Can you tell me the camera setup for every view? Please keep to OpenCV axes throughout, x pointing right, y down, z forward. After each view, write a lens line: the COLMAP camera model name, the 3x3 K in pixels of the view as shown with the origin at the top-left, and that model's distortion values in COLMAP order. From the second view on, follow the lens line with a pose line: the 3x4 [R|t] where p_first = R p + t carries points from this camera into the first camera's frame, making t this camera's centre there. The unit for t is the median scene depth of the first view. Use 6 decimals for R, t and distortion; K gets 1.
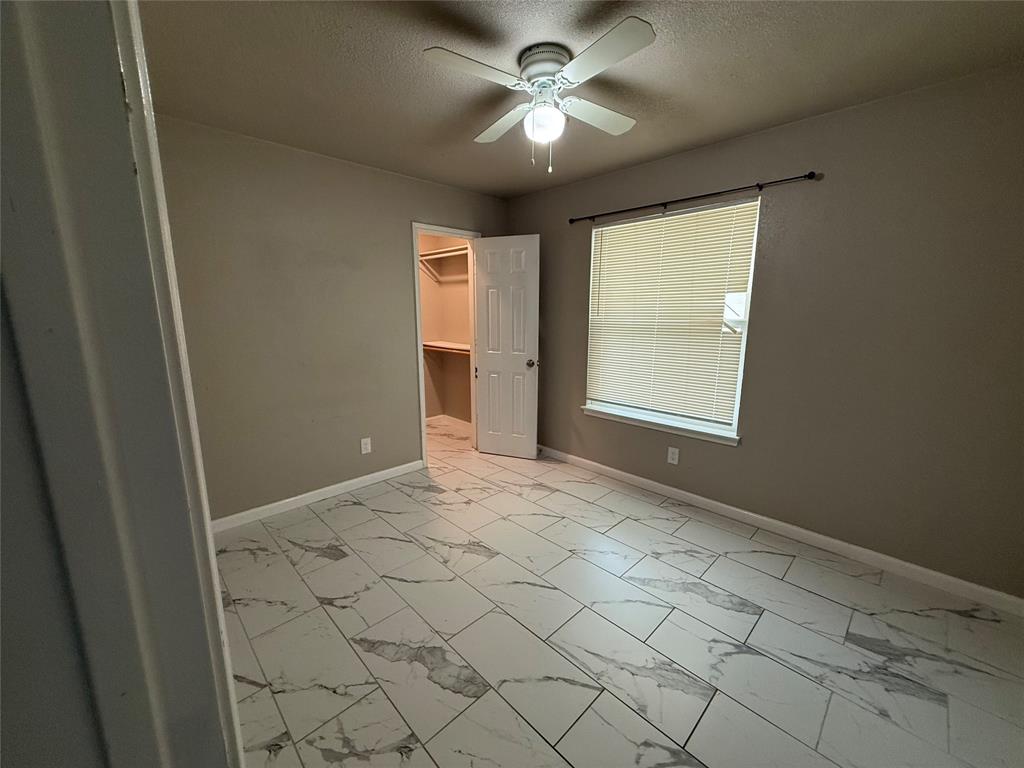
lens RADIAL K [[407.5, 0, 510.0], [0, 407.5, 382.9], [0, 0, 1]] dist [0.000587, -0.000391]
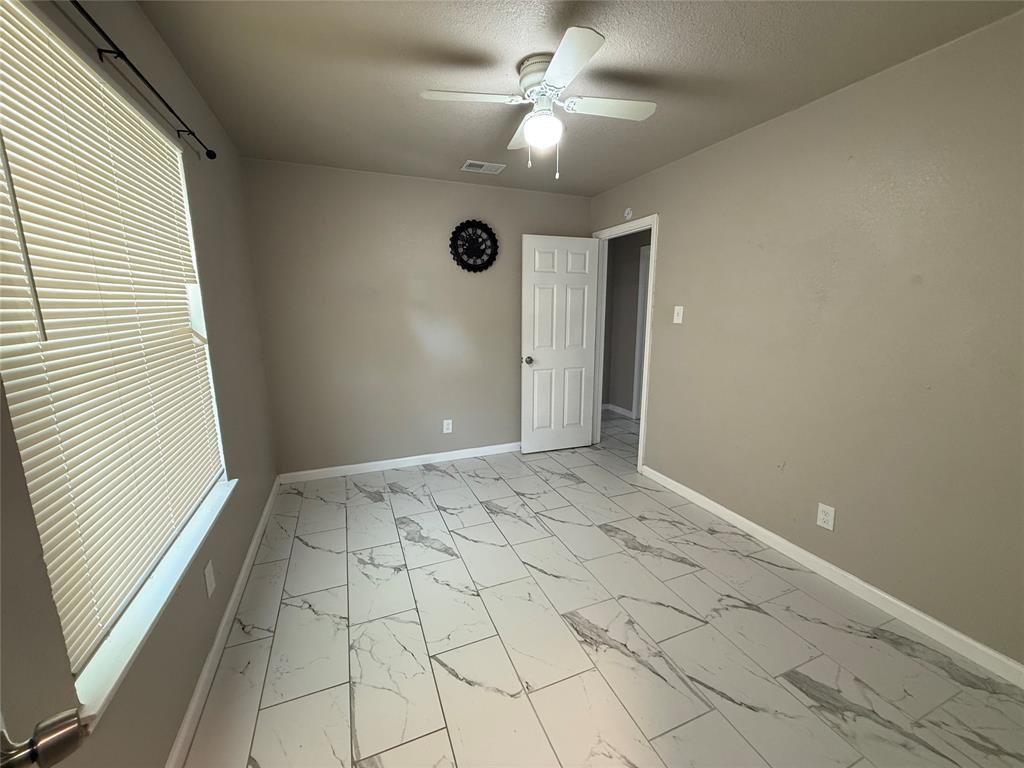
lens RADIAL K [[407.5, 0, 510.0], [0, 407.5, 382.9], [0, 0, 1]] dist [0.000587, -0.000391]
pose [[-0.926844, -0.069858, 0.368891, -0.227049], [0.068938, 0.934167, 0.350115, -0.341790], [-0.369064, 0.349932, -0.861011, 1.833831]]
